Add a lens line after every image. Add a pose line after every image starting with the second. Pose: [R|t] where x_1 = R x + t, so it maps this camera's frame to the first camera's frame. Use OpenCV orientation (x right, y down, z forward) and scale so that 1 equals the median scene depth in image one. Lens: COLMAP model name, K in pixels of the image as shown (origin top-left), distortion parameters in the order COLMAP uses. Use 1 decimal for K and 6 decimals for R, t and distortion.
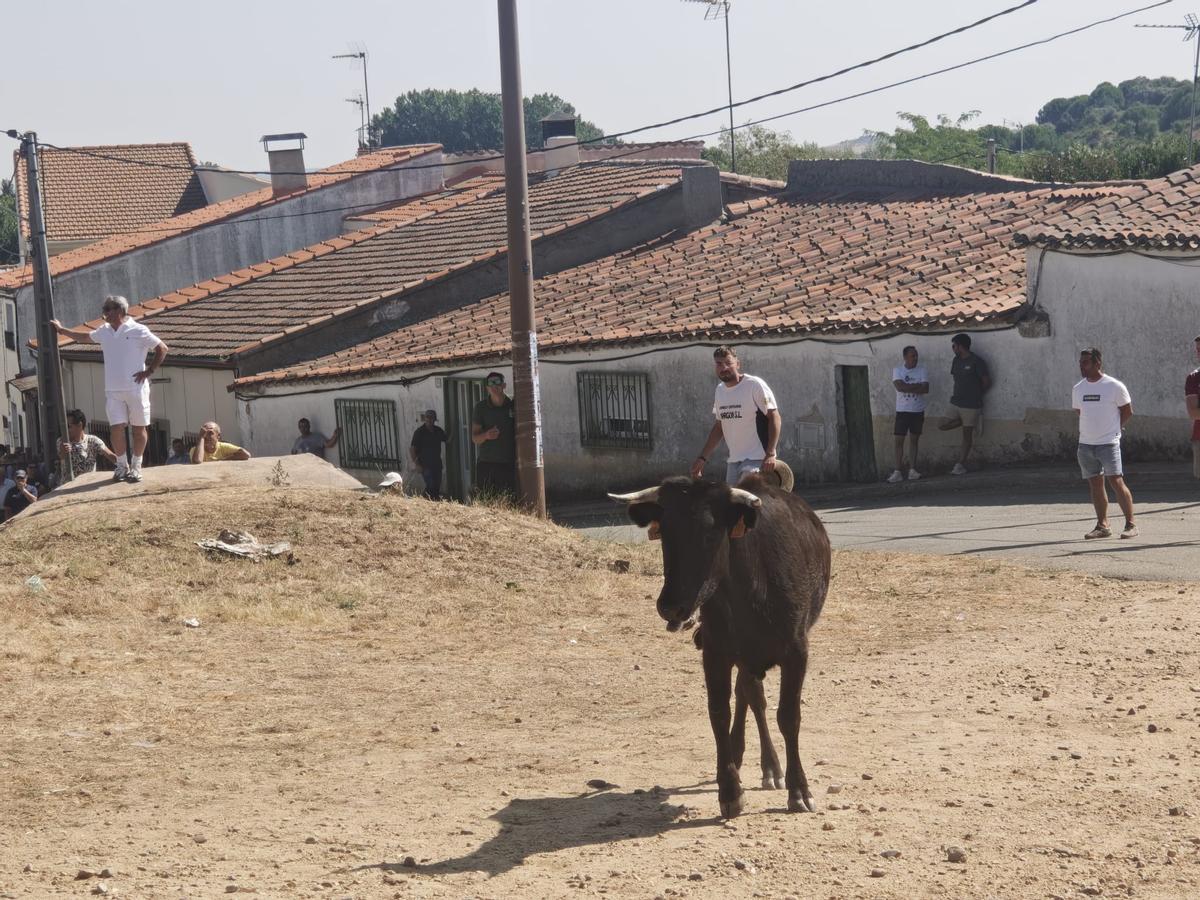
lens RADIAL K [[2953.6, 0, 630.3], [0, 2953.6, 450.7], [0, 0, 1]] dist [0.324113, -1.322969]
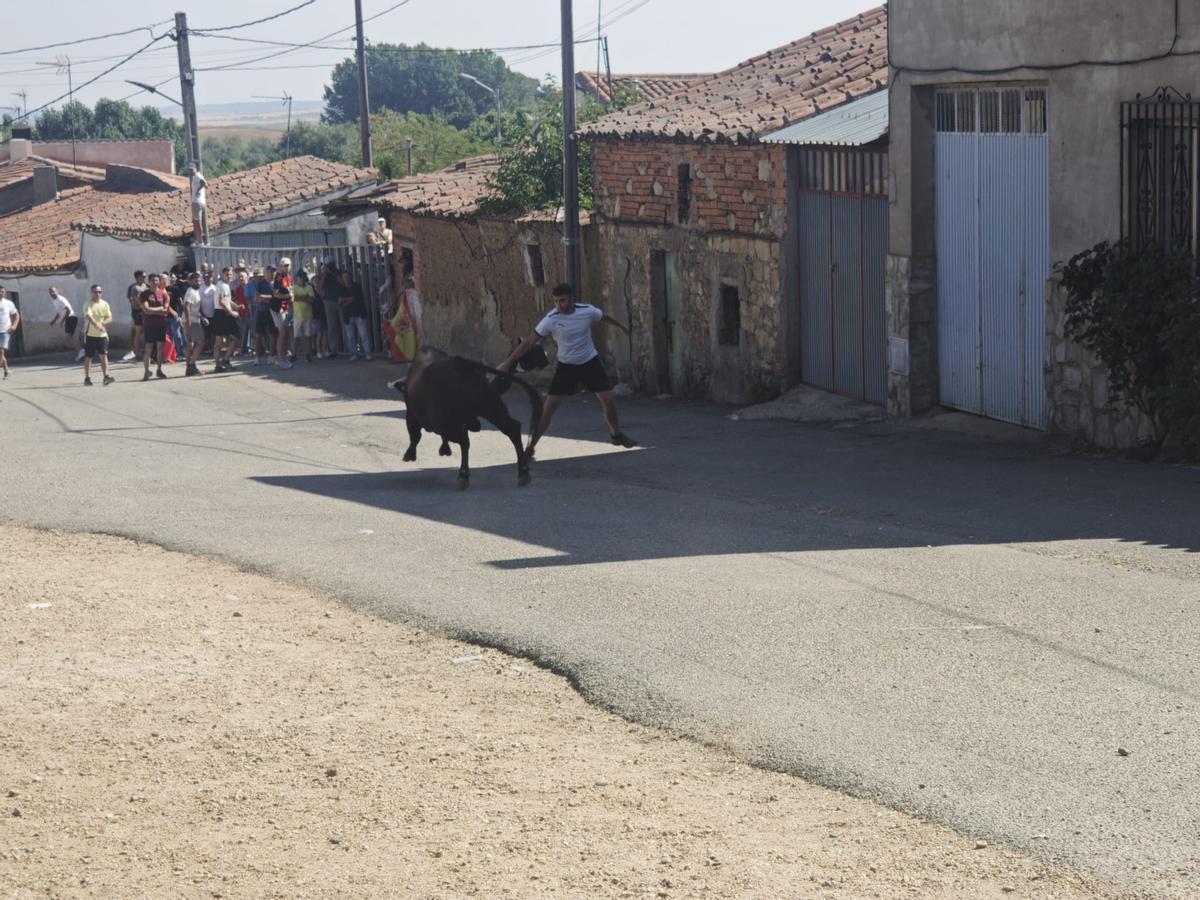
lens RADIAL K [[2953.6, 0, 630.3], [0, 2953.6, 450.7], [0, 0, 1]] dist [0.324113, -1.322969]
pose [[0.997755, 0.027949, -0.060859, 0.446198], [-0.026346, 0.999289, 0.026980, 0.006300], [0.061569, -0.025316, 0.997782, -0.606169]]
